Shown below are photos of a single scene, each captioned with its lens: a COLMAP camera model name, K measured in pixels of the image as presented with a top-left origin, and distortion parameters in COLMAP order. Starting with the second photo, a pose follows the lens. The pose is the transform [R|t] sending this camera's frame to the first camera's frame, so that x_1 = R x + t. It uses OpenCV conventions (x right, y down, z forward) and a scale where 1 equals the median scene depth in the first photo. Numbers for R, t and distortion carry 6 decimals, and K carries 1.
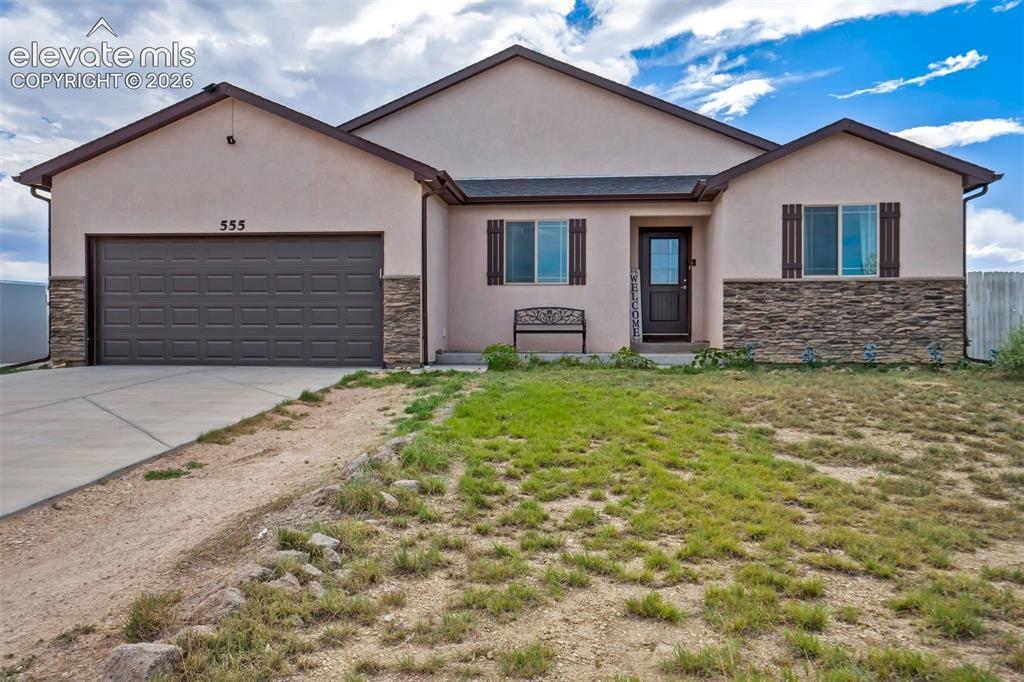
lens RADIAL K [[898.1, 0, 512.0], [0, 898.1, 341.0], [0, 0, 1]] dist [-0.003988, 0.260357]
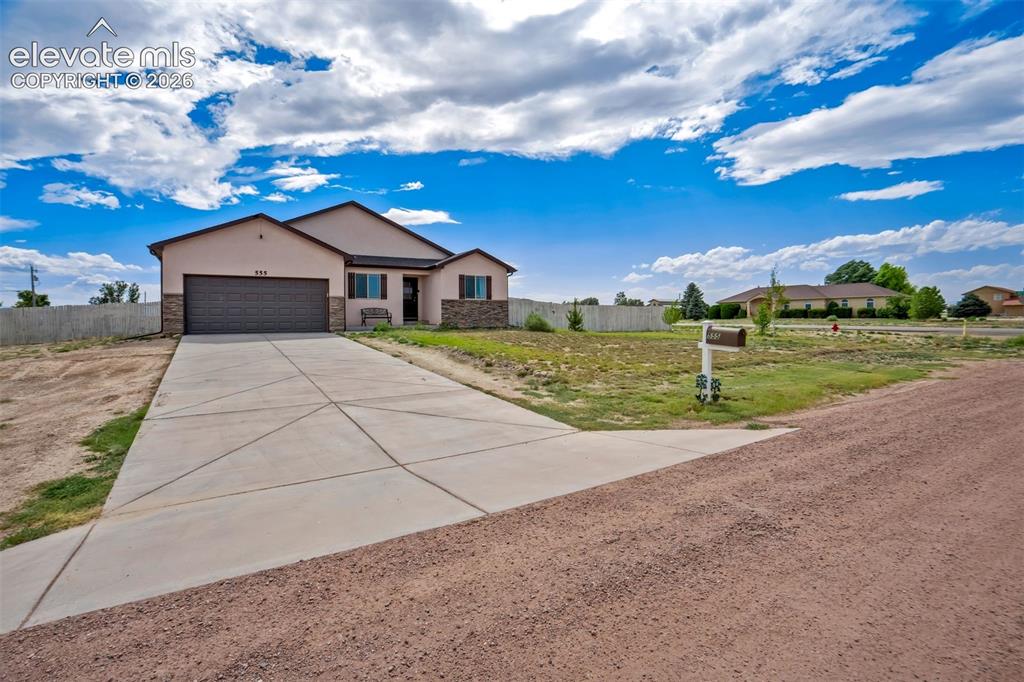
lens RADIAL K [[477.0, 0, 511.2], [0, 477.0, 334.8], [0, 0, 1]] dist [-0.043368, 0.024765]
pose [[0.788568, -0.027586, 0.614328, -0.530634], [0.003921, 0.999199, 0.039835, -0.014292], [-0.614935, -0.029004, 0.788044, -0.345504]]
